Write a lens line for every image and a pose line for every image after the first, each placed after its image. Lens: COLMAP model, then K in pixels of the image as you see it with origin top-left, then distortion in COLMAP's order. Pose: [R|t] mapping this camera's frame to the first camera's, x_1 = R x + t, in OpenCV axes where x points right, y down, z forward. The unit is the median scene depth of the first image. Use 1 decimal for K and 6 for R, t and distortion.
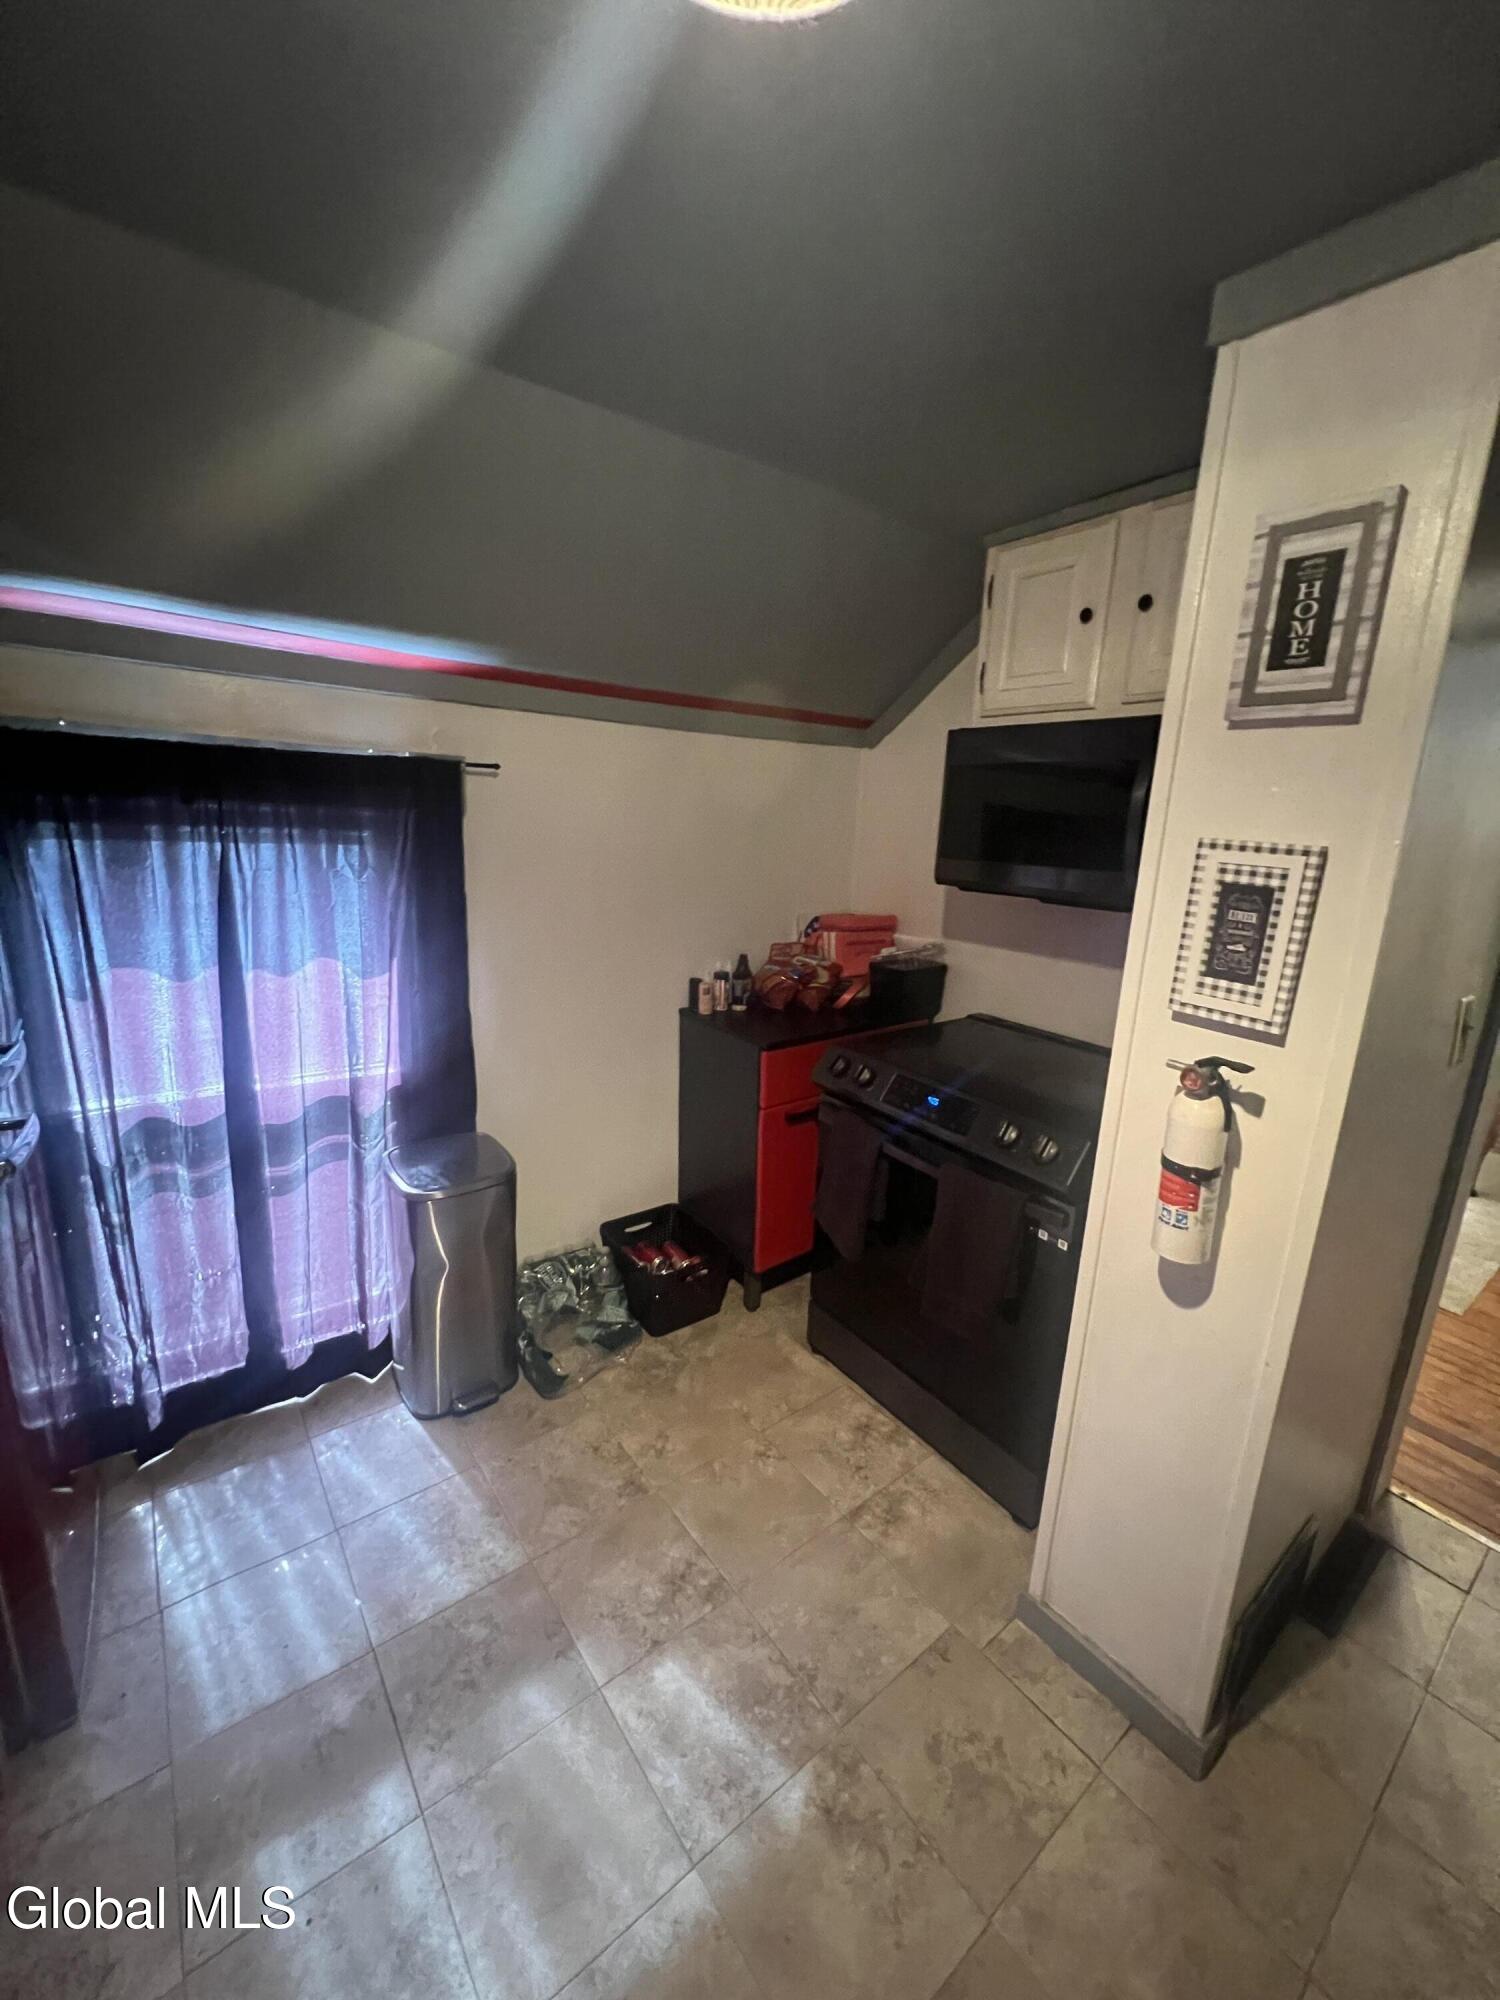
lens RADIAL K [[802.9, 0, 782.4], [0, 802.9, 958.8], [0, 0, 1]] dist [-0.002718, -0.000287]
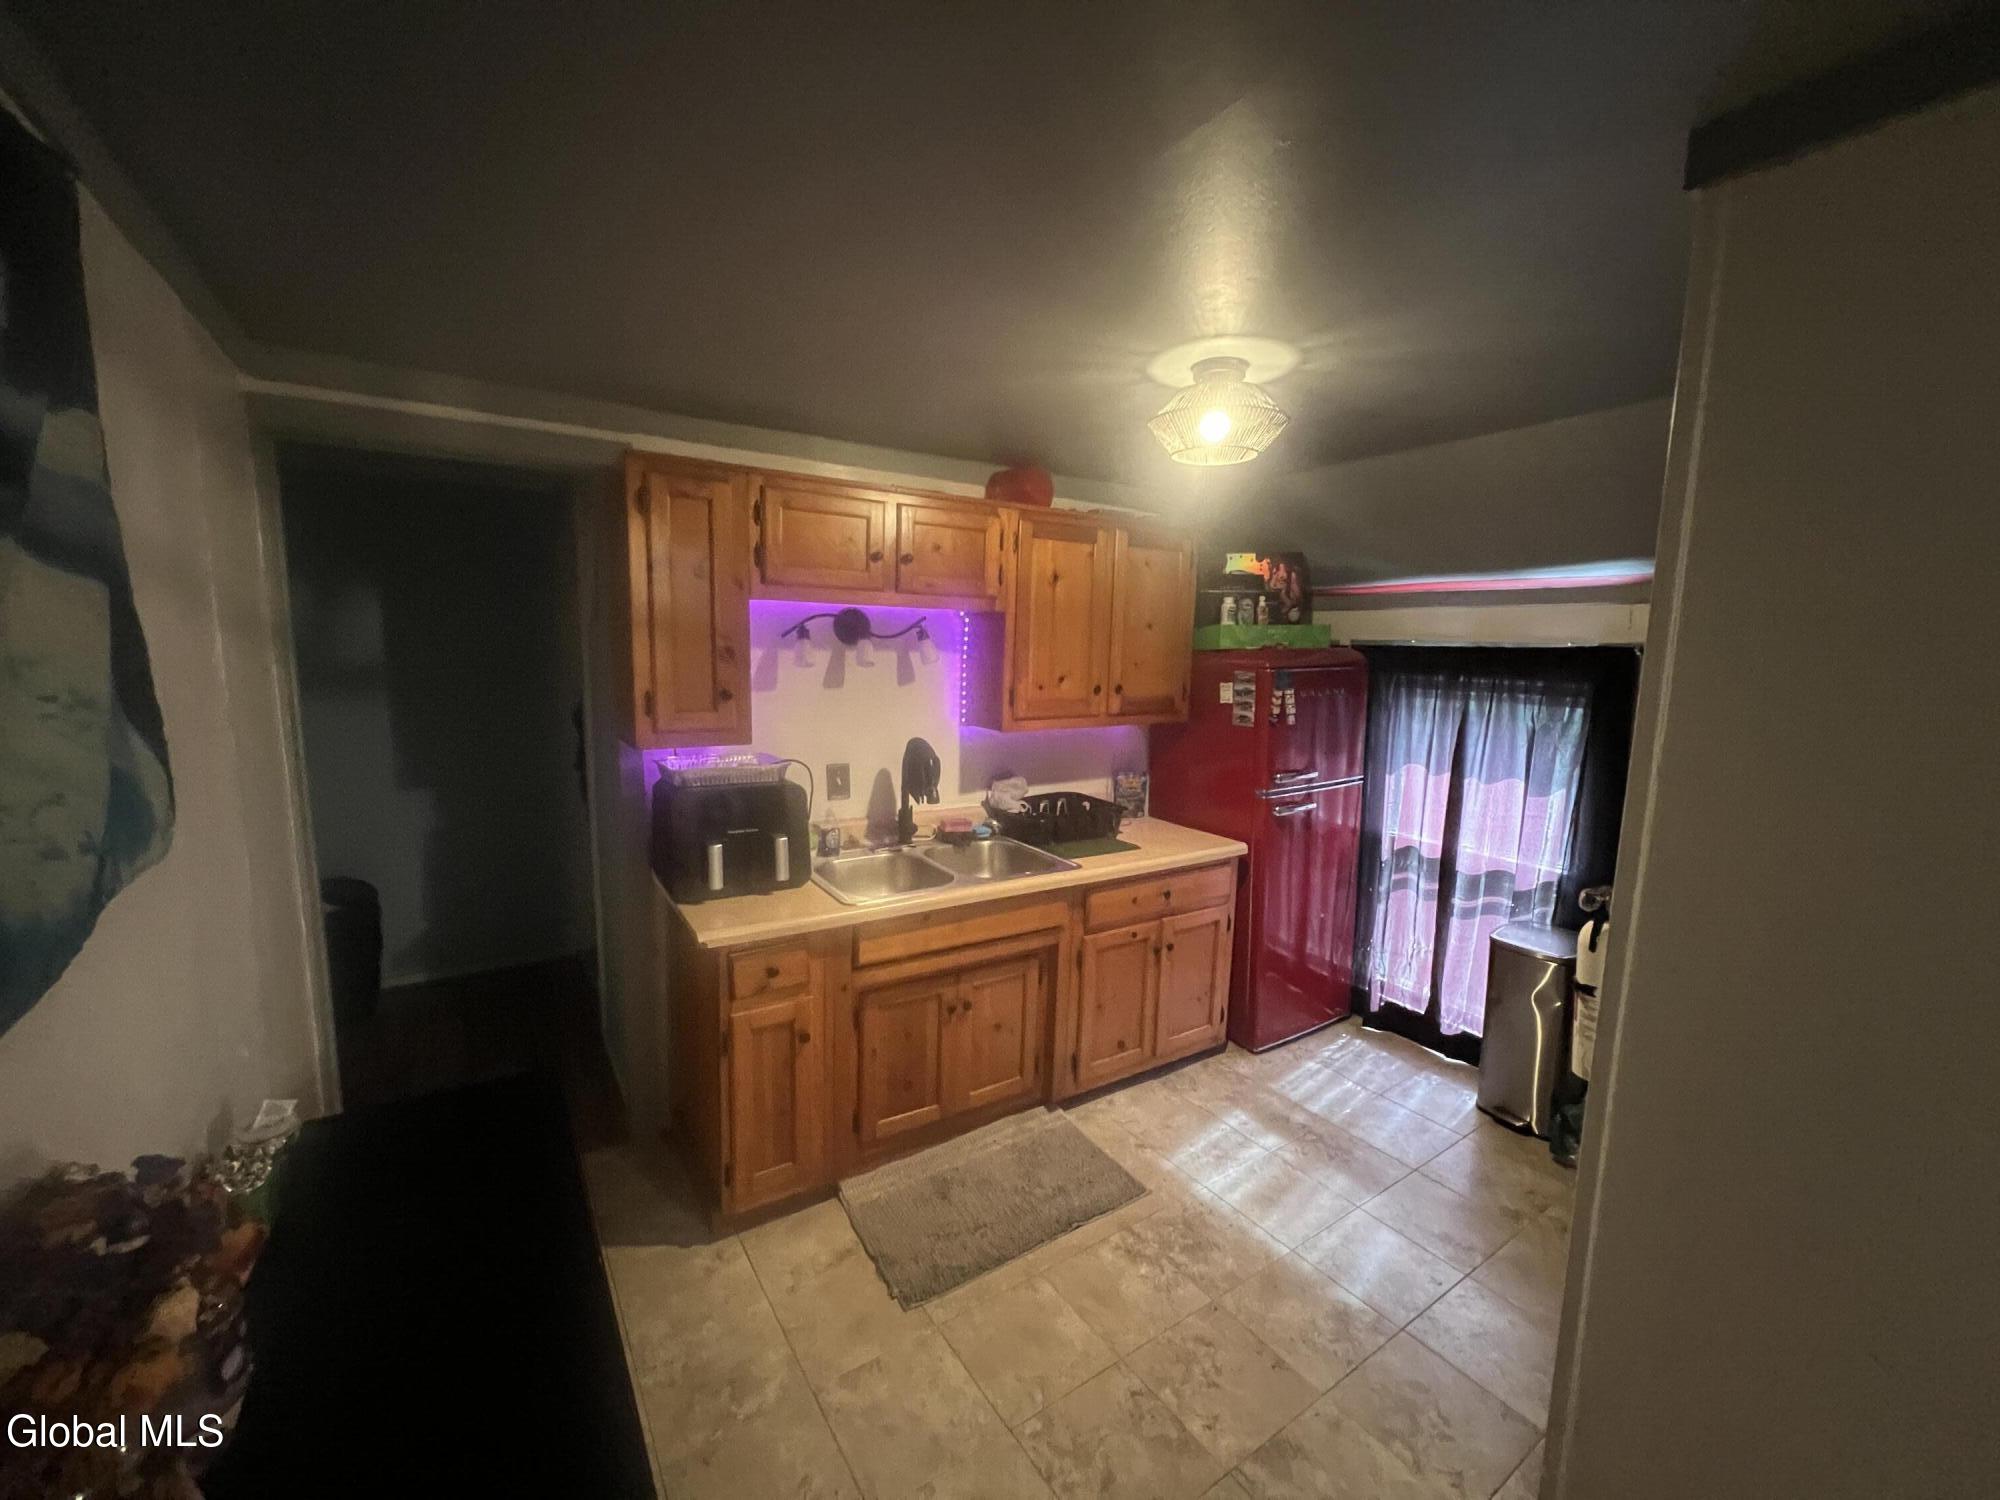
lens RADIAL K [[802.9, 0, 999.4], [0, 802.9, 754.6], [0, 0, 1]] dist [-0.002718, -0.000287]
pose [[-0.087137, 0.074977, -0.993371, 1.285078], [-0.198756, 0.975807, 0.091086, 0.011671], [0.976168, 0.205376, -0.070127, 0.198500]]
